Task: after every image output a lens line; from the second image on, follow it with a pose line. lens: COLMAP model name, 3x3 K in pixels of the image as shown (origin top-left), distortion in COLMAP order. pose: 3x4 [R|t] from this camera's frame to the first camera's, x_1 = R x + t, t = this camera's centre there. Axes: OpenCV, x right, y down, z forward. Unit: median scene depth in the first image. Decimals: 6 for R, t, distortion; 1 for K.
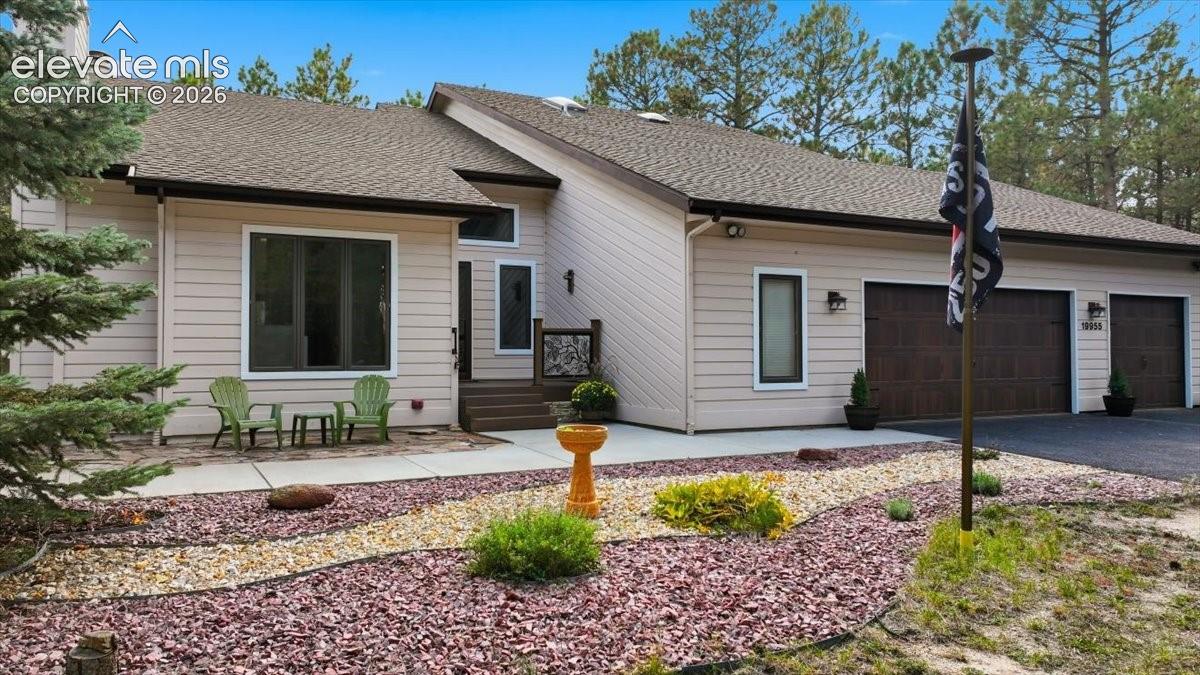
lens RADIAL K [[866.5, 0, 601.7], [0, 866.5, 340.4], [0, 0, 1]] dist [0.002229, 0.000226]
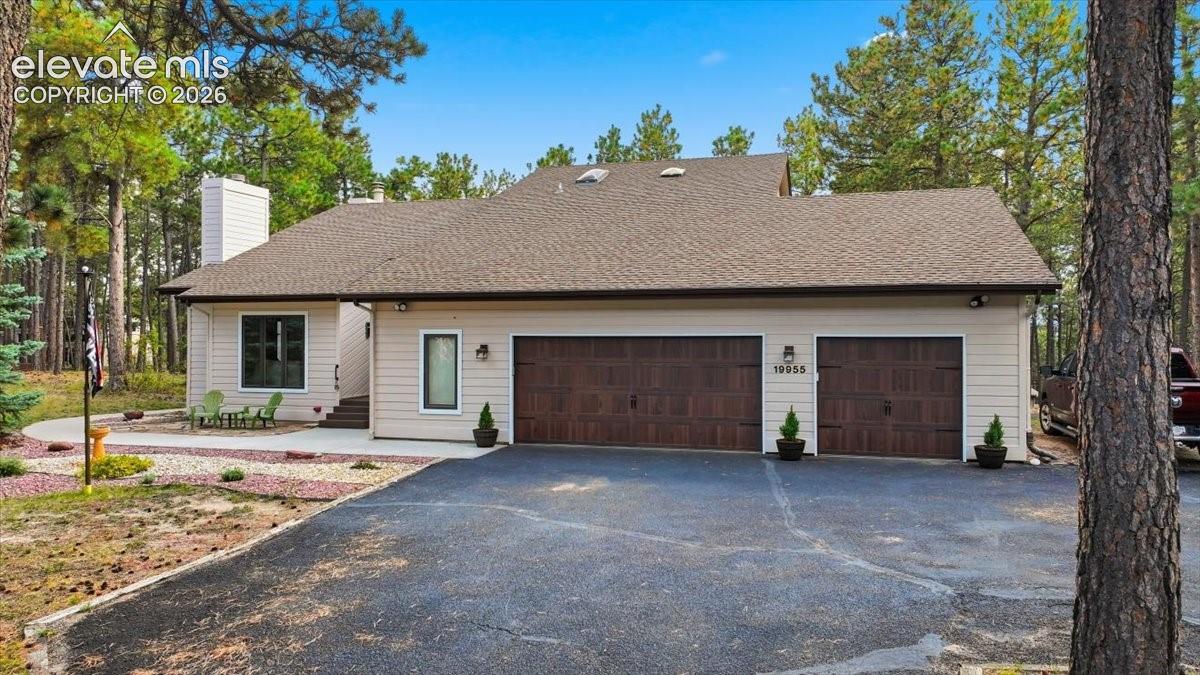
lens RADIAL K [[866.5, 0, 596.9], [0, 866.5, 334.3], [0, 0, 1]] dist [0.002229, 0.000226]
pose [[0.727770, 0.000543, -0.685821, 1.330407], [0.006328, 0.999952, 0.007507, -0.081412], [0.685792, -0.009804, 0.727731, 0.126437]]
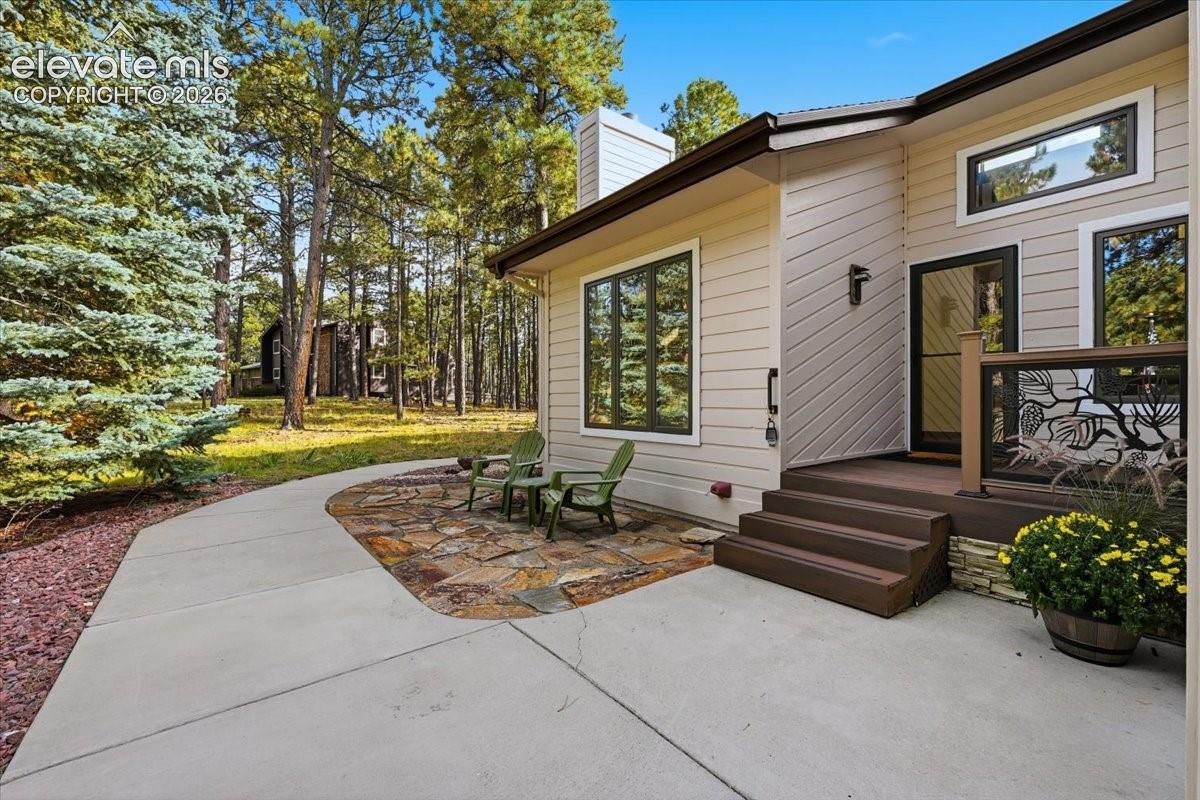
lens RADIAL K [[503.3, 0, 598.3], [0, 503.3, 403.0], [0, 0, 1]] dist [-0.017542, -0.000003]
pose [[0.175935, 0.003587, -0.984395, 0.137222], [0.013513, 0.999890, 0.006058, 0.005072], [0.984309, -0.014368, 0.175867, 0.819257]]
